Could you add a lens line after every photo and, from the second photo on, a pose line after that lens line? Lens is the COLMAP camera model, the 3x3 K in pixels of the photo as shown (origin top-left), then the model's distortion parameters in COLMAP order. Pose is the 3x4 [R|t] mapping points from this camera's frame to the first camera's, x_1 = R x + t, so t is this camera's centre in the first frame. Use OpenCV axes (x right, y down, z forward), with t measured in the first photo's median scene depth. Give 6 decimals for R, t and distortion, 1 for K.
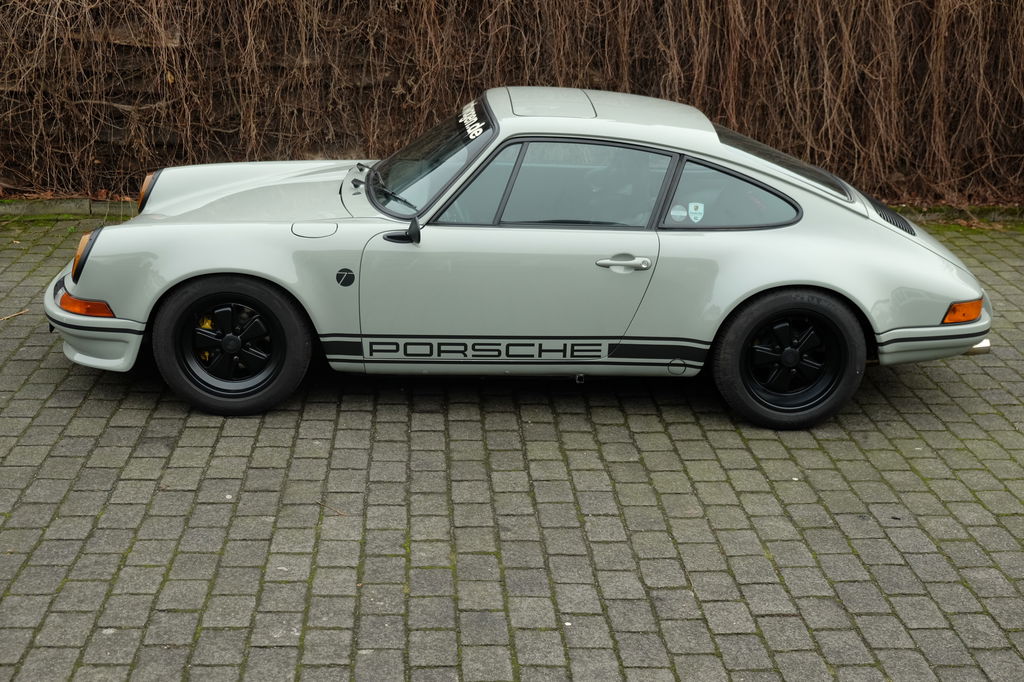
lens RADIAL K [[1339.8, 0, 512.0], [0, 1339.8, 341.0], [0, 0, 1]] dist [-0.009413, 0.008498]
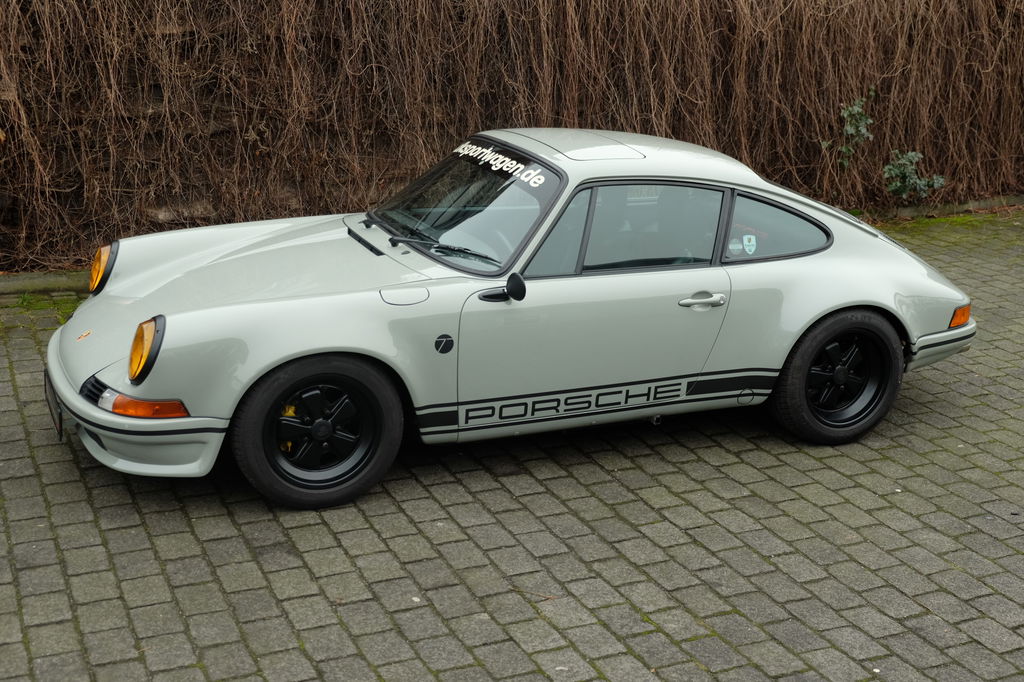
lens RADIAL K [[1301.0, 0, 512.0], [0, 1301.0, 341.0], [0, 0, 1]] dist [-0.020244, 0.047991]
pose [[0.937681, -0.103588, 0.331697, -0.371721], [0.106776, 0.994245, 0.008653, -0.051078], [-0.330685, 0.027303, 0.943346, 0.126055]]
